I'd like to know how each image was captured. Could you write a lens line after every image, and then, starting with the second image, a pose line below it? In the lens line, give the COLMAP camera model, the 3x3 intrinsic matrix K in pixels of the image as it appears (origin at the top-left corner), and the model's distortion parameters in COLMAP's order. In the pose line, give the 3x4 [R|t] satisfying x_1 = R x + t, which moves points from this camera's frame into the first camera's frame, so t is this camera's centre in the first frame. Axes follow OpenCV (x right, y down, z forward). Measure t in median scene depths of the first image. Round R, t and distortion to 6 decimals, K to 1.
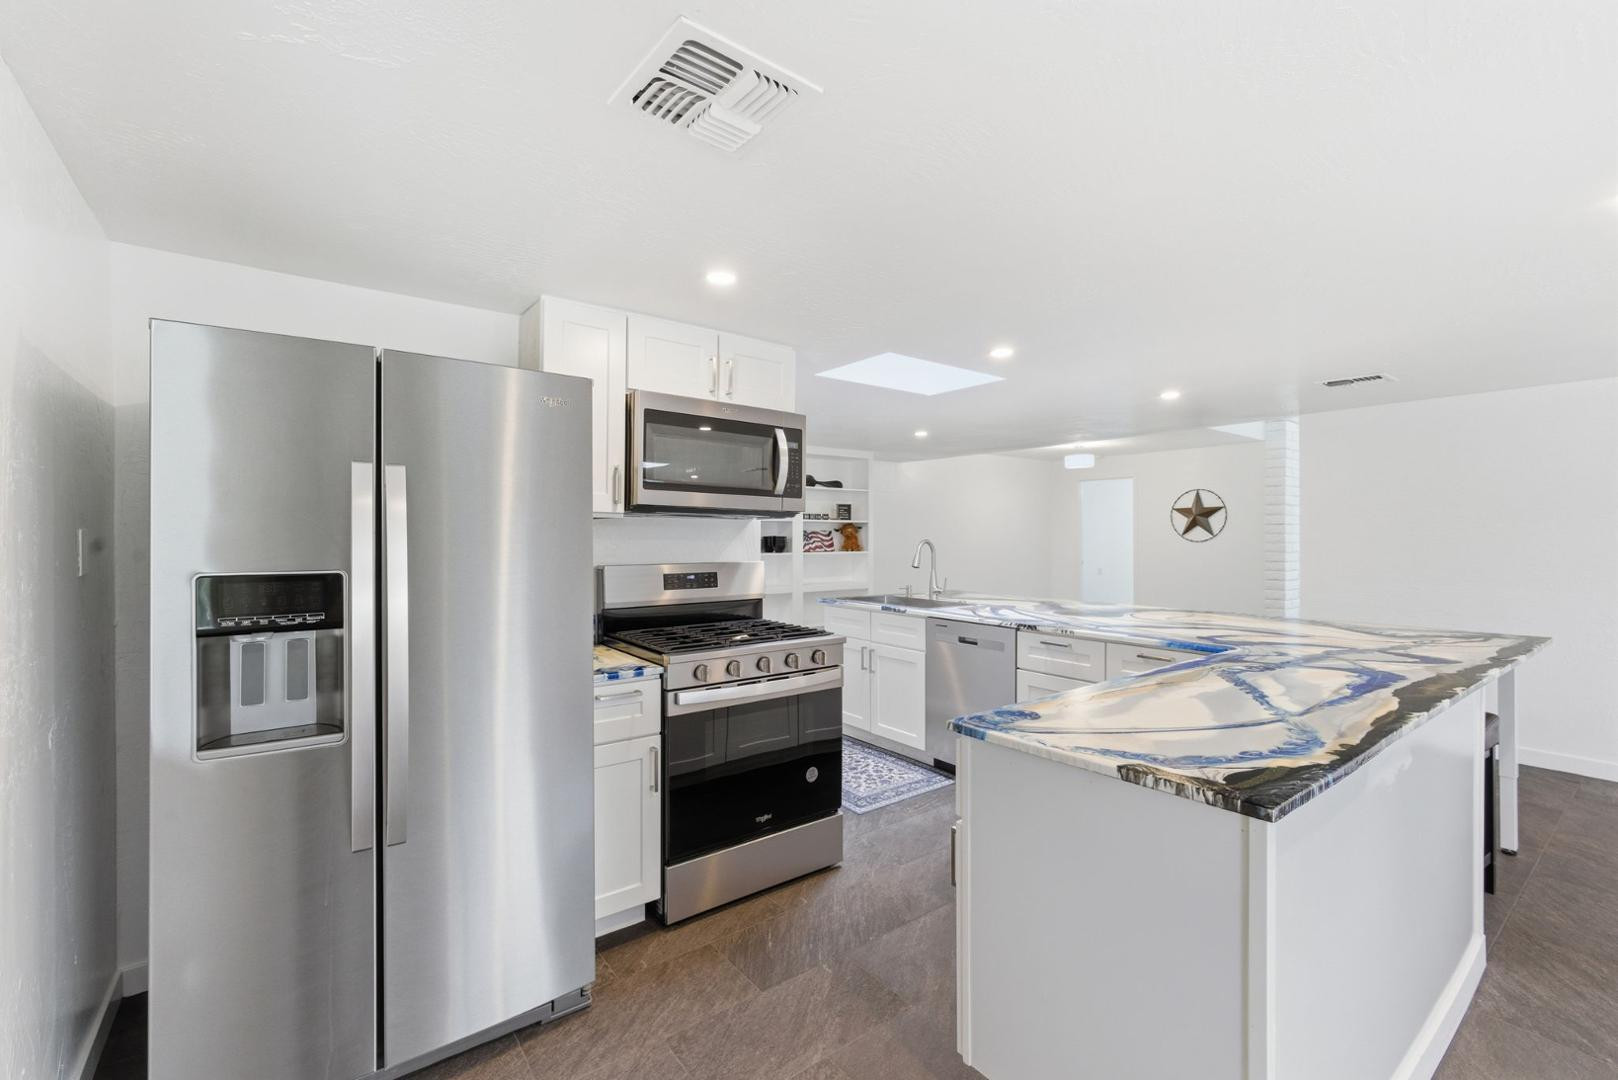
lens RADIAL K [[685.1, 0, 809.0], [0, 685.1, 540.0], [0, 0, 1]] dist [-0.020239, -0.000047]
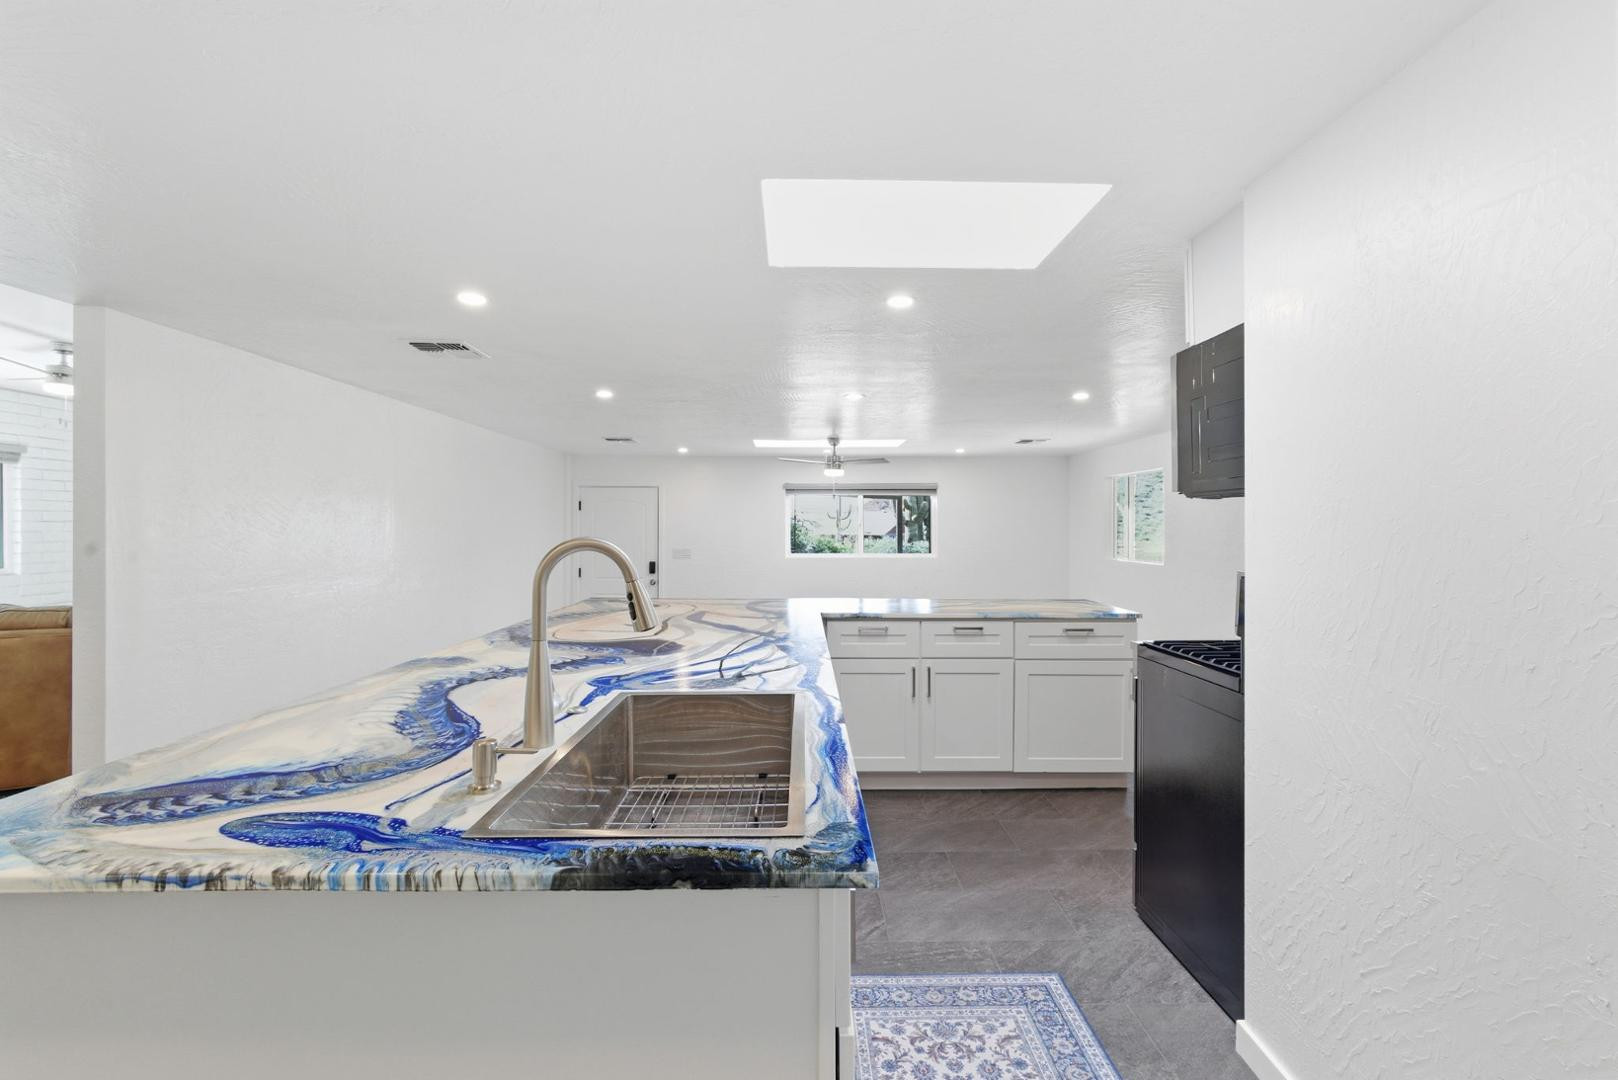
lens RADIAL K [[685.1, 0, 809.0], [0, 685.1, 540.0], [0, 0, 1]] dist [-0.020239, -0.000047]
pose [[-0.808501, -0.002720, 0.588489, -0.095697], [-0.001373, 0.999995, 0.002736, 0.005950], [-0.588494, 0.001405, -0.808501, 1.489704]]
